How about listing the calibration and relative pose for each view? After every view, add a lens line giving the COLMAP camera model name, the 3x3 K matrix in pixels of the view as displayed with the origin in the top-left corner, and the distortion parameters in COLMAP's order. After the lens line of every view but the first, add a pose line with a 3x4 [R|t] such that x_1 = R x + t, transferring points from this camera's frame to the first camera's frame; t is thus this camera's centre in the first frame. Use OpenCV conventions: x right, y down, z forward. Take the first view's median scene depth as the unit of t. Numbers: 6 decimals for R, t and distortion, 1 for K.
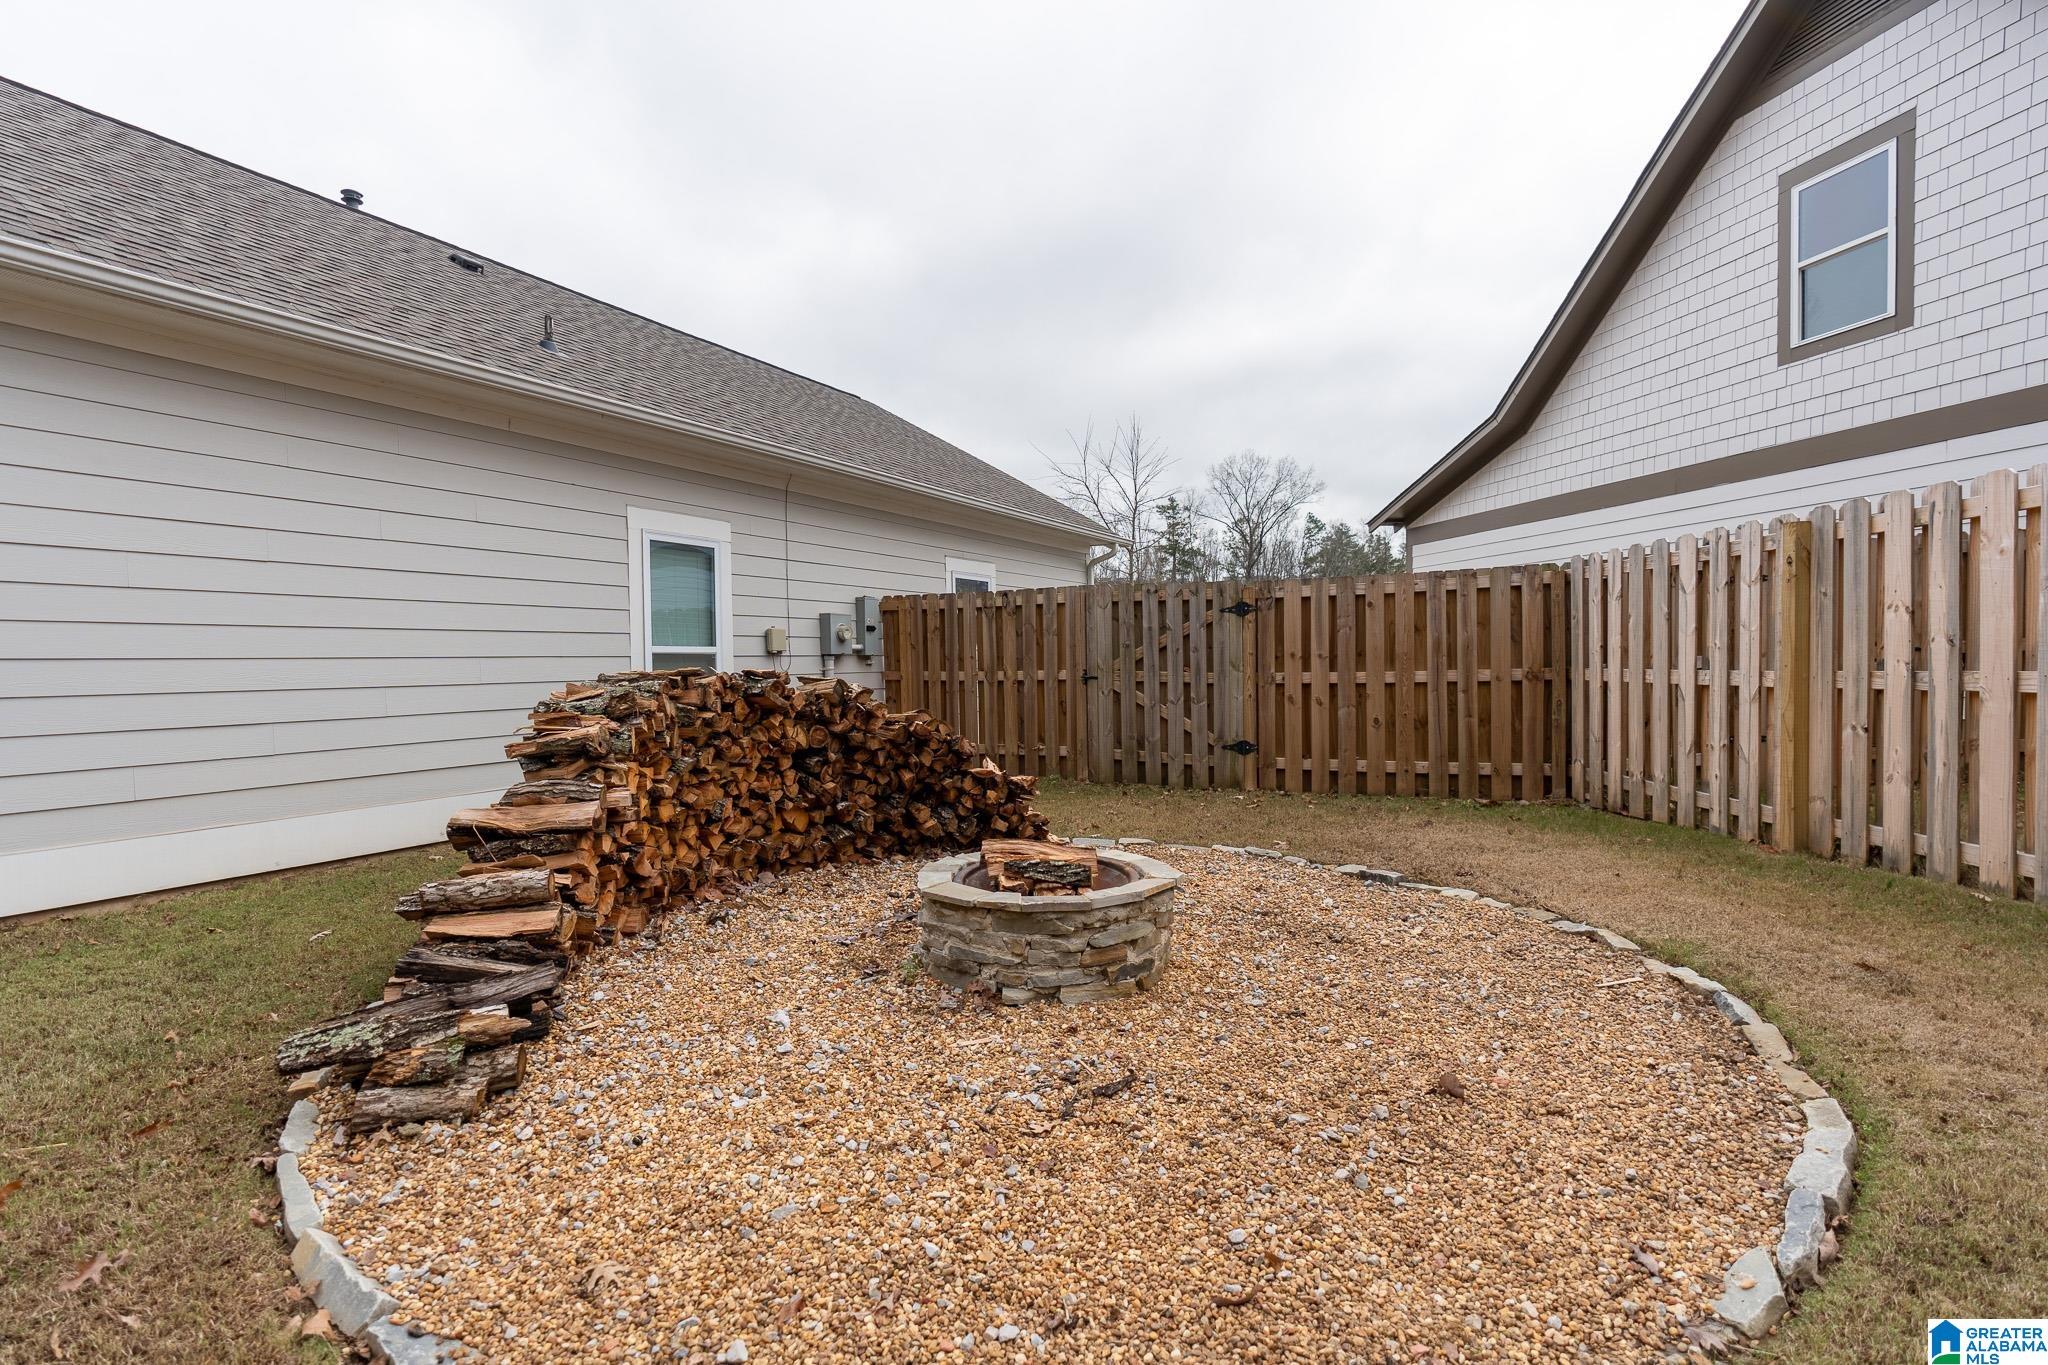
lens RADIAL K [[981.8, 0, 1024.0], [0, 981.8, 682.5], [0, 0, 1]] dist [-0.004157, 0.000023]
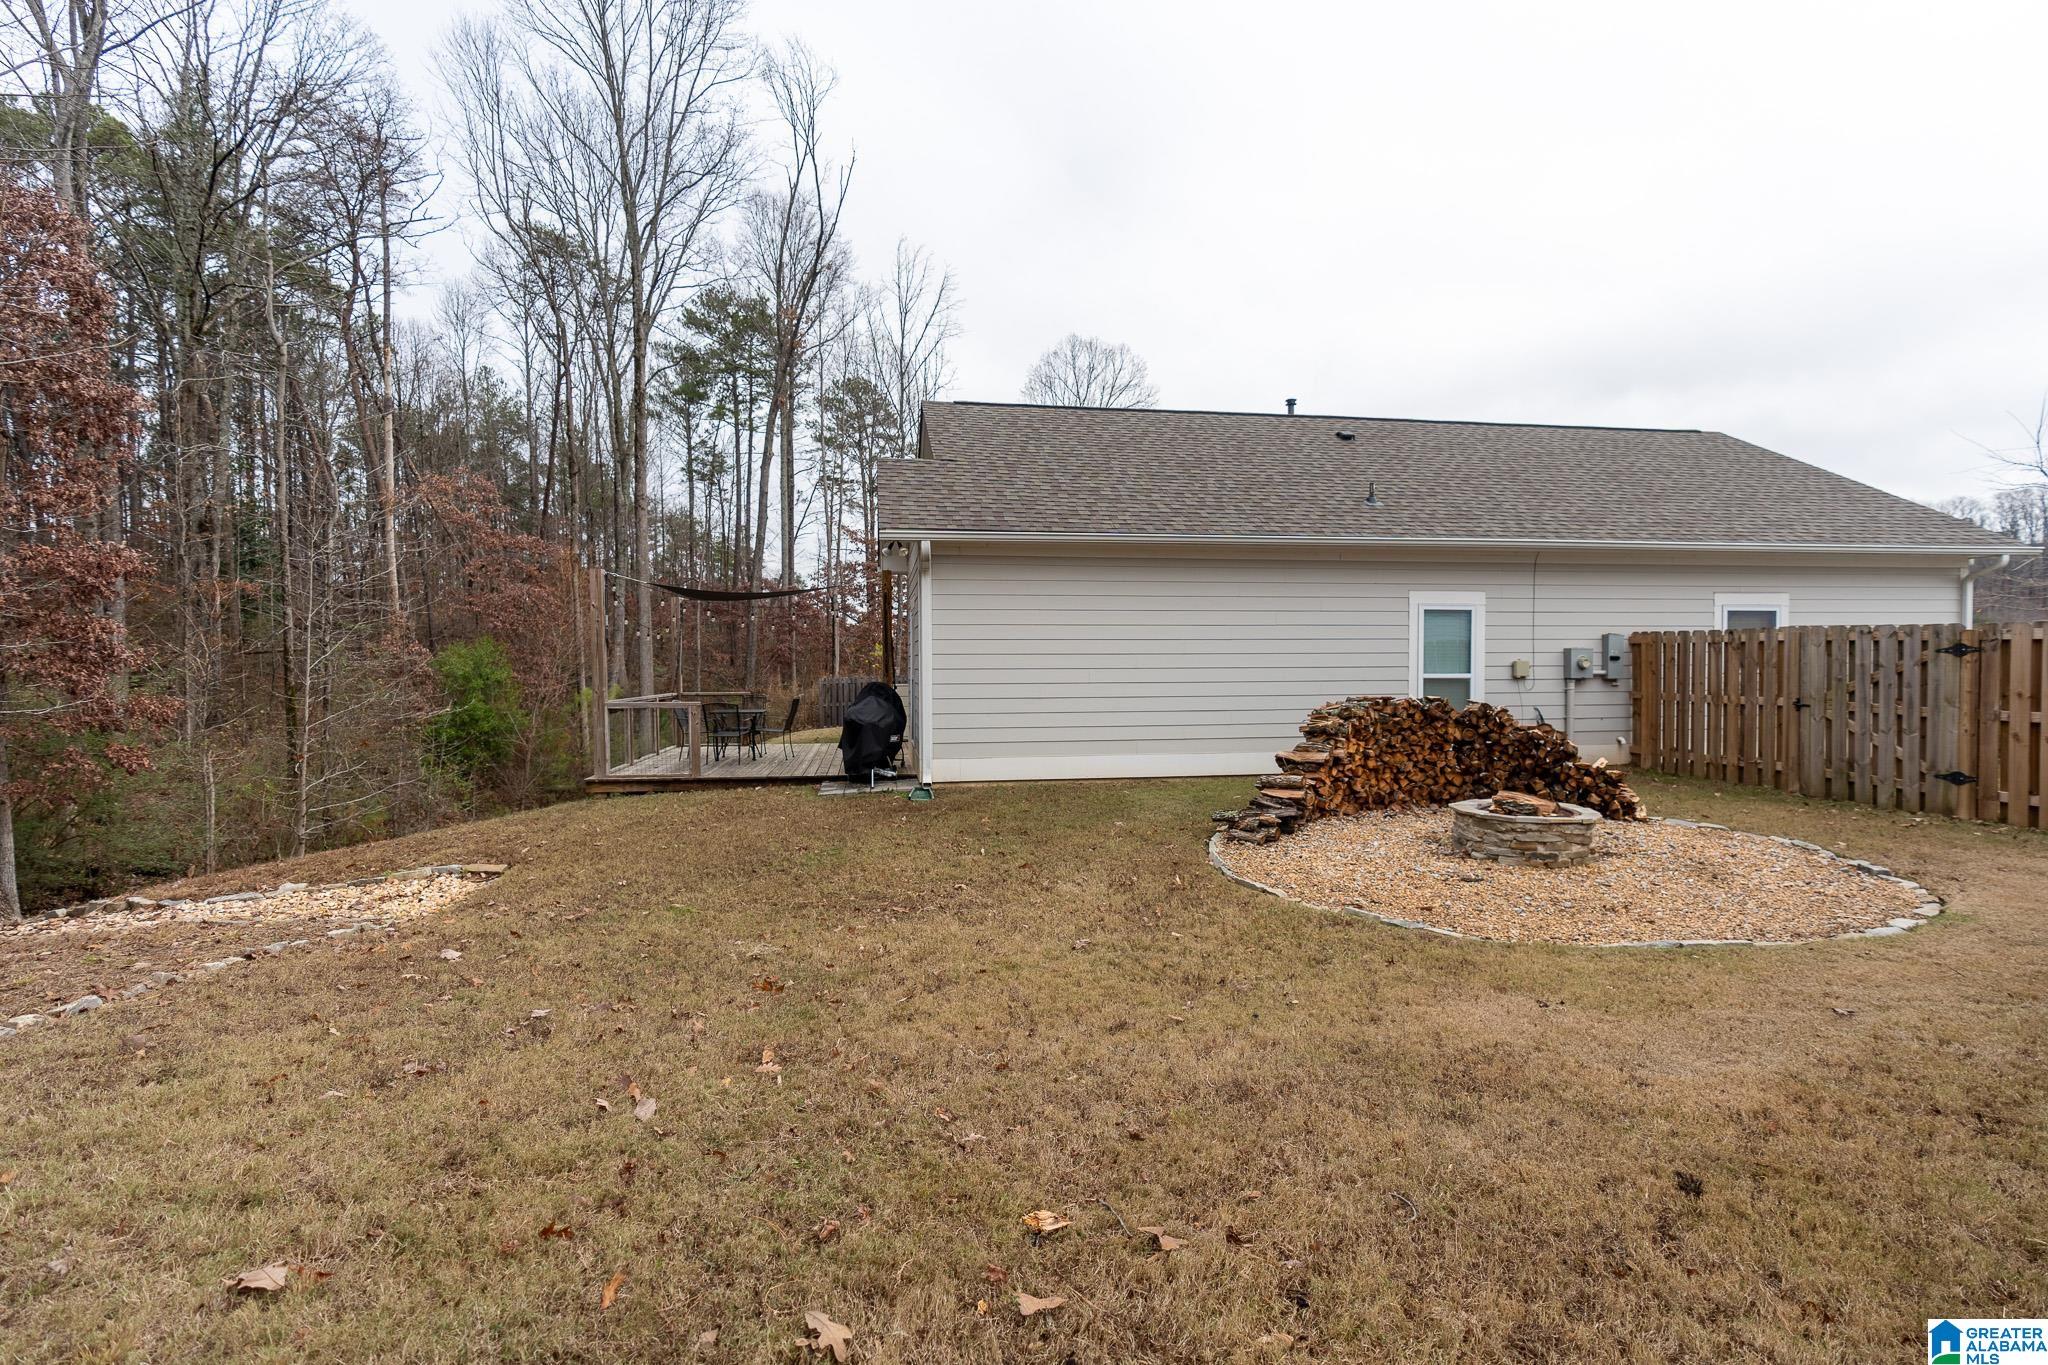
lens RADIAL K [[918.6, 0, 1018.0], [0, 918.6, 685.5], [0, 0, 1]] dist [-0.002581, 0.000449]
pose [[0.600721, 0.033989, -0.798736, 0.411900], [-0.023124, 0.999417, 0.025138, -0.037614], [0.799124, 0.003369, 0.601156, -0.438529]]
